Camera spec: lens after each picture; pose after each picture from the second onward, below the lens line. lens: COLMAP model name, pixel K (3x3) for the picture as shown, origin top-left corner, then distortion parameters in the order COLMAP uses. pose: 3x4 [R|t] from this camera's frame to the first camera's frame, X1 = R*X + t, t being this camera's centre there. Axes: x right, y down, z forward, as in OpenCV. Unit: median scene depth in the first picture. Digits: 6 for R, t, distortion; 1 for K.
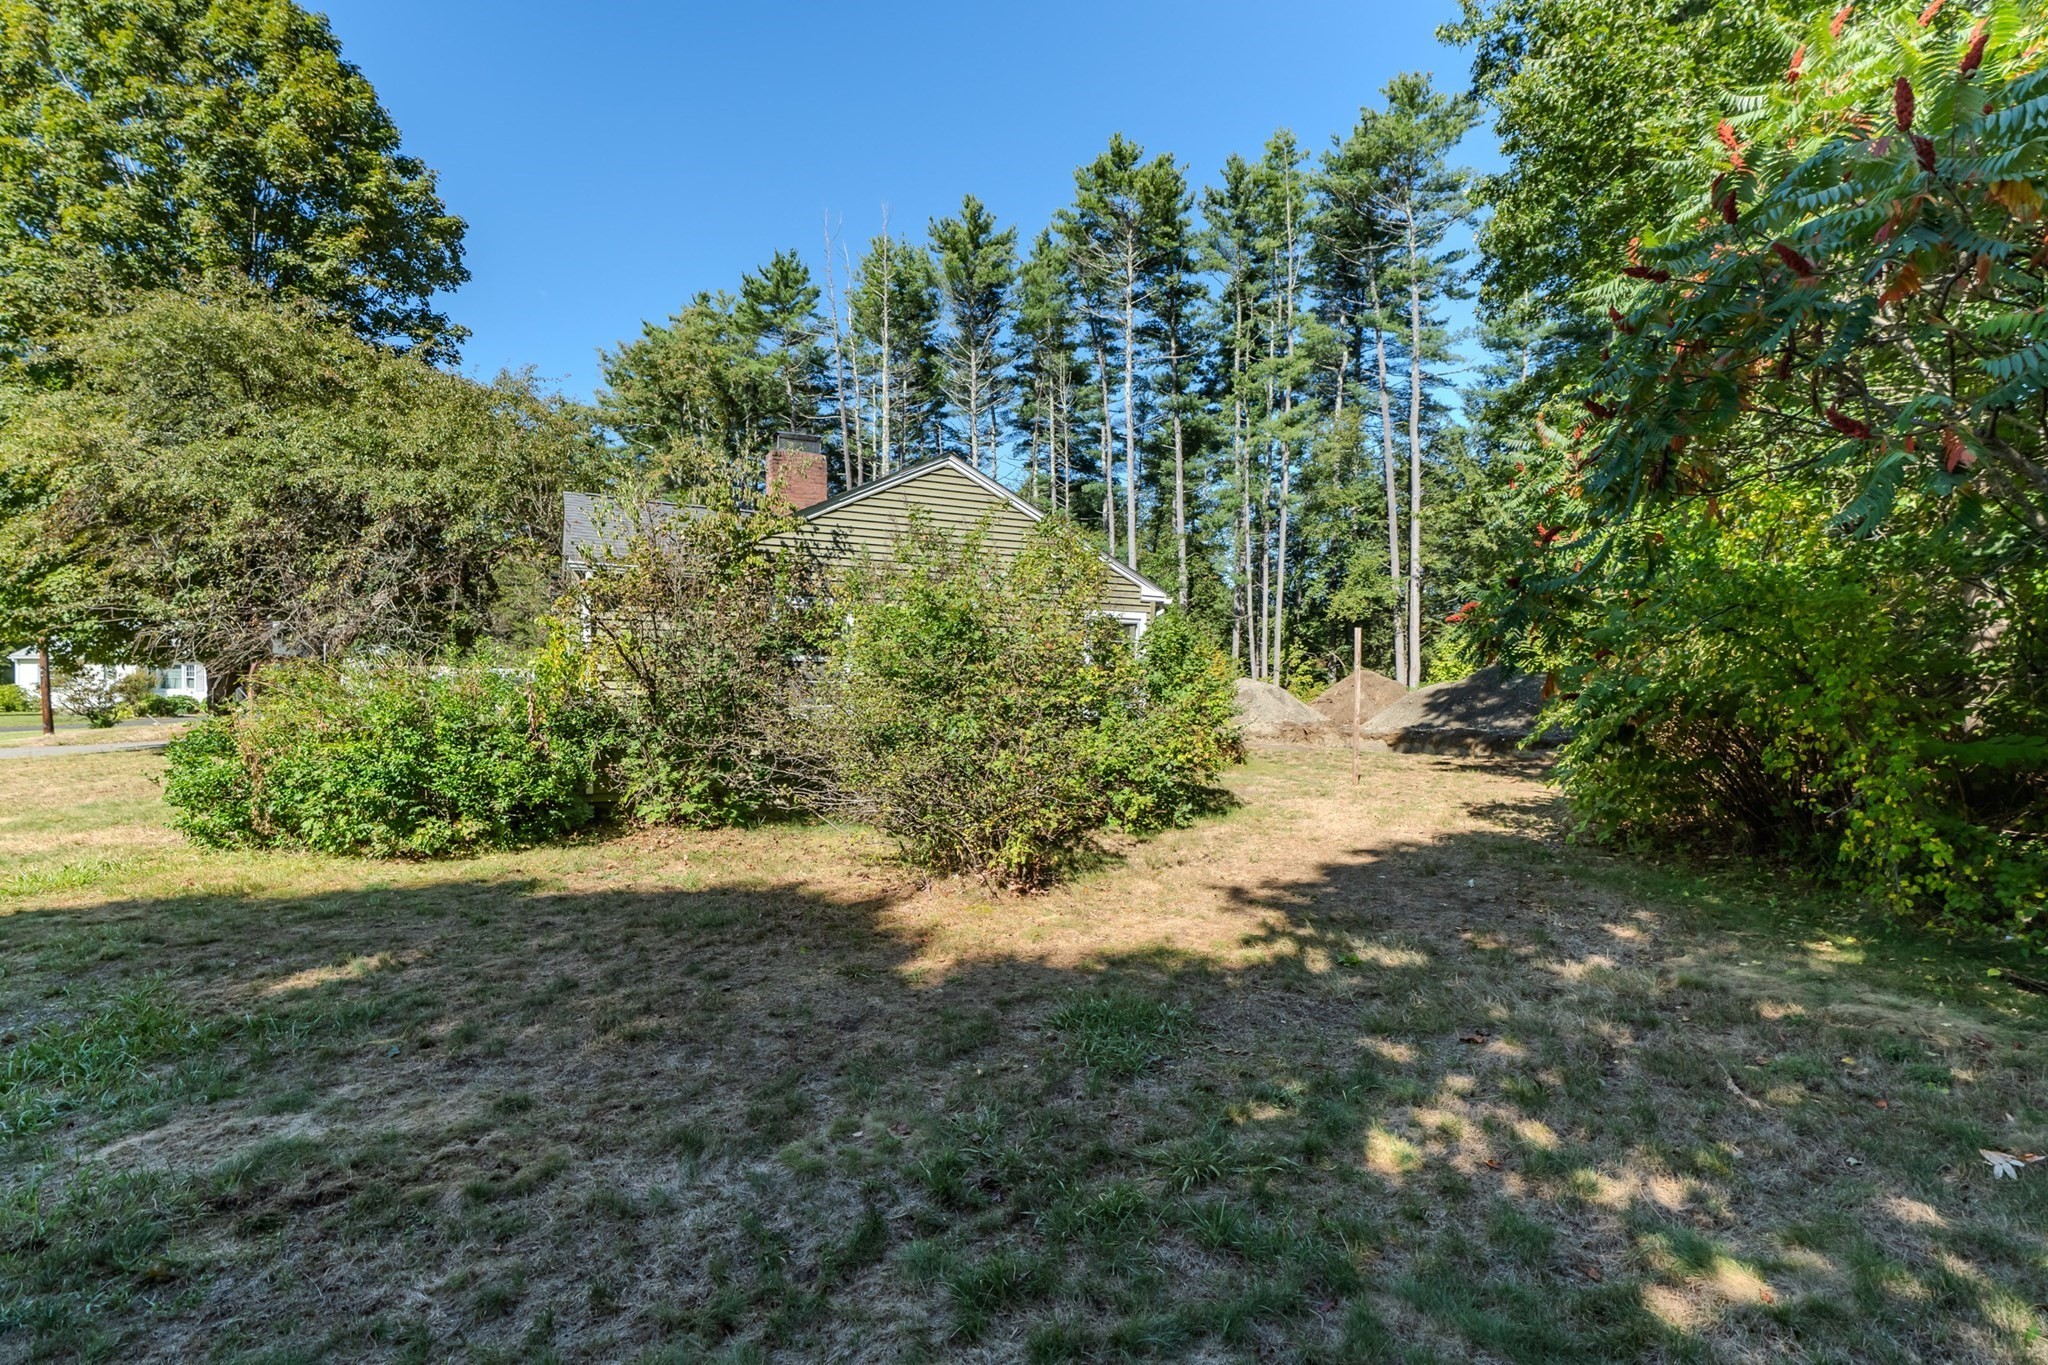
lens RADIAL K [[1008.8, 0, 1022.3], [0, 1008.8, 678.6], [0, 0, 1]] dist [0.000557, 0.002702]
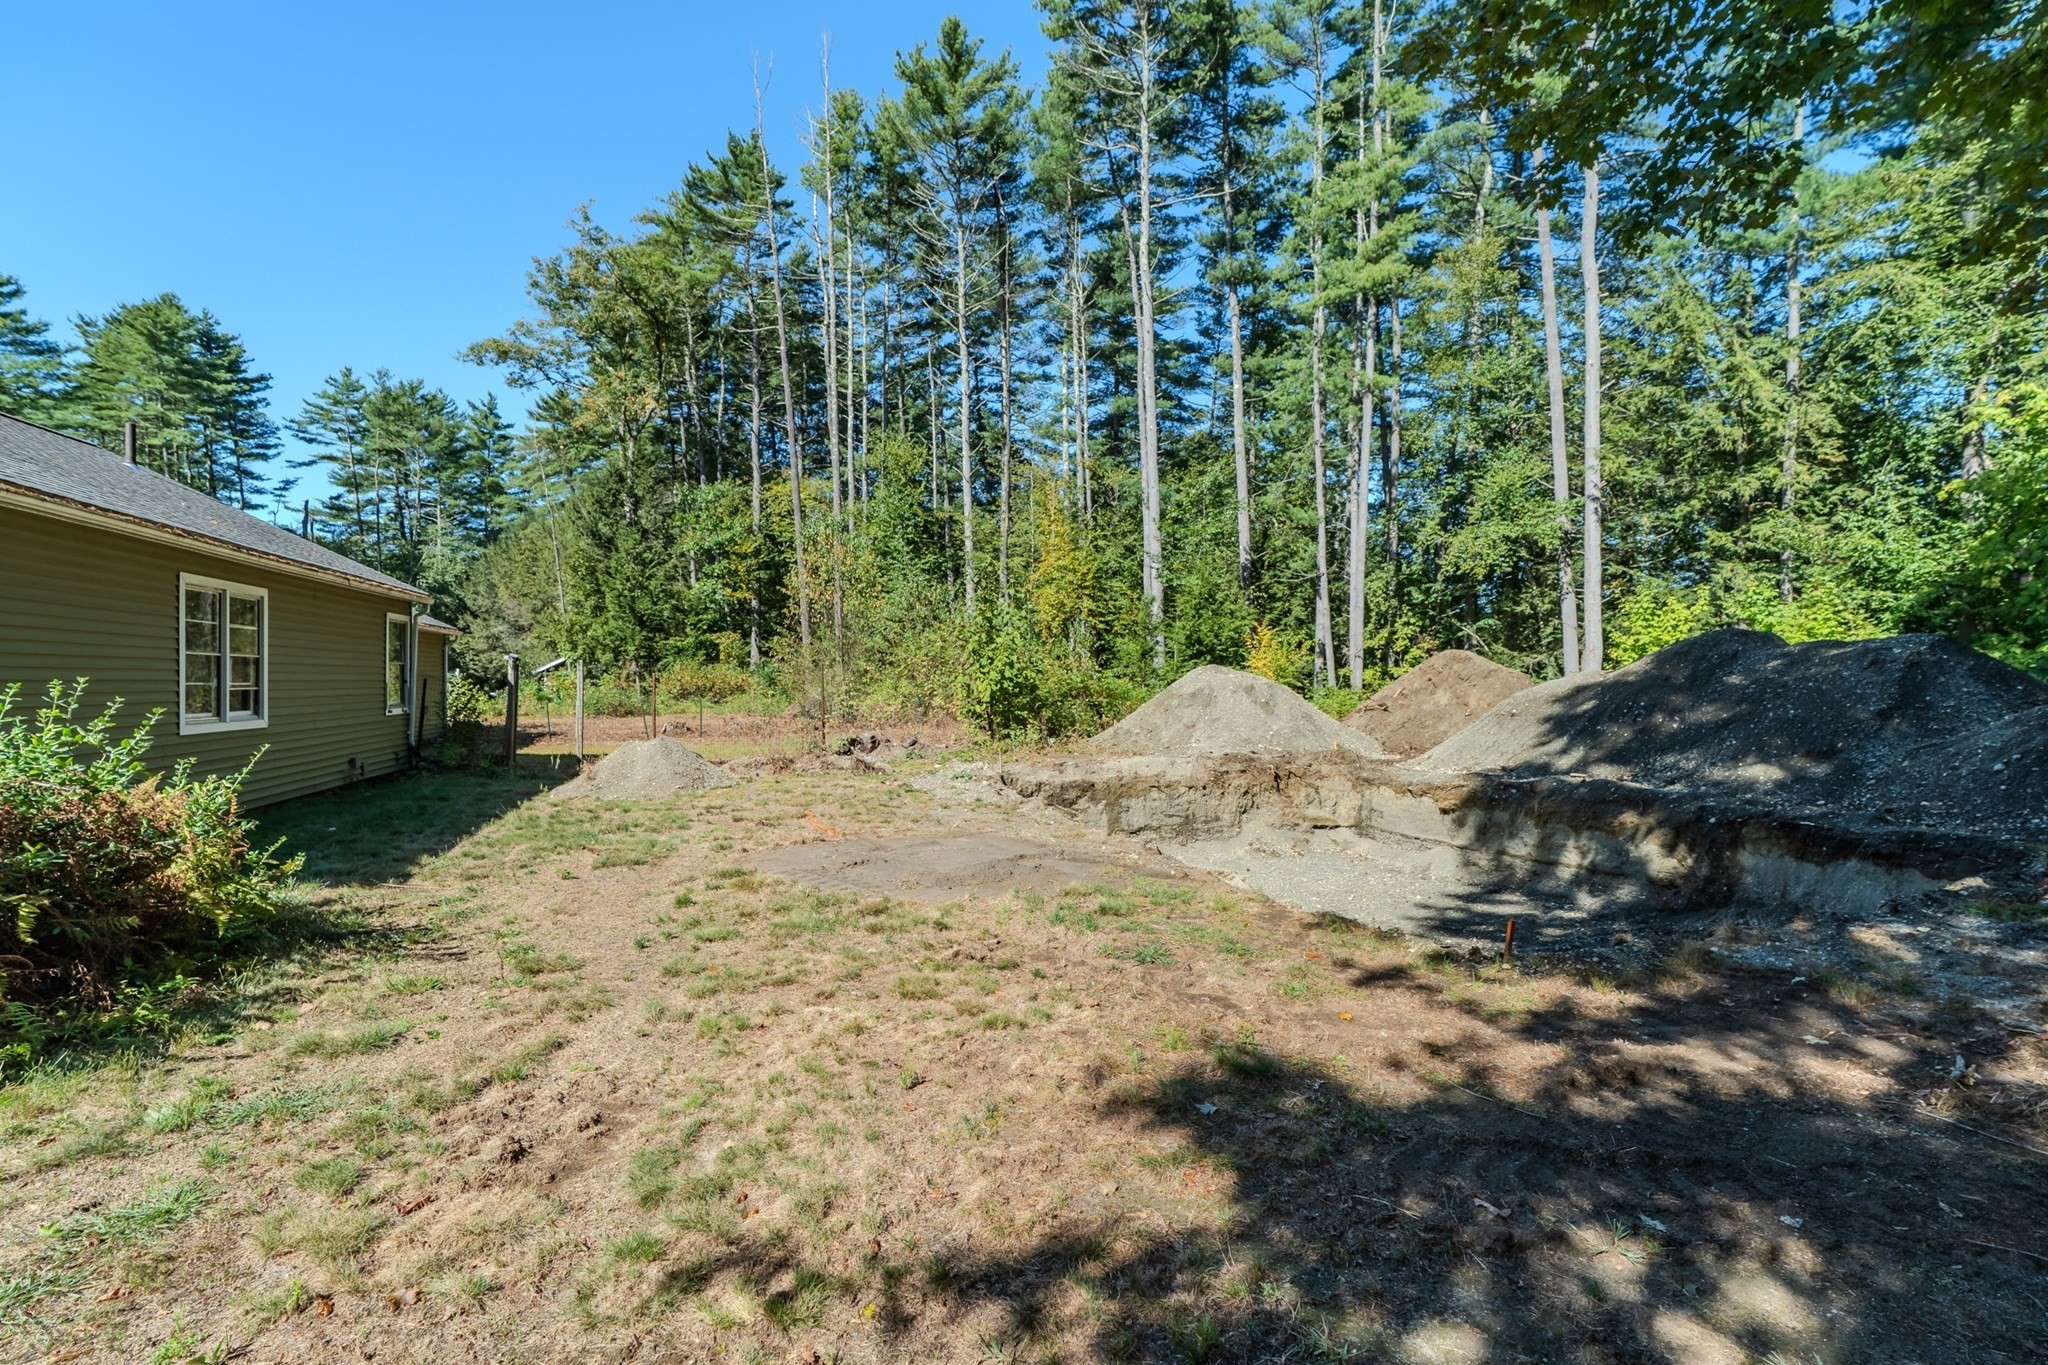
lens RADIAL K [[1008.8, 0, 1022.0], [0, 1008.8, 694.9], [0, 0, 1]] dist [0.000557, 0.002702]
pose [[0.981338, -0.000458, -0.192292, 0.165742], [0.004017, 0.999828, 0.018119, 0.003599], [0.192251, -0.018554, 0.981170, 0.330990]]
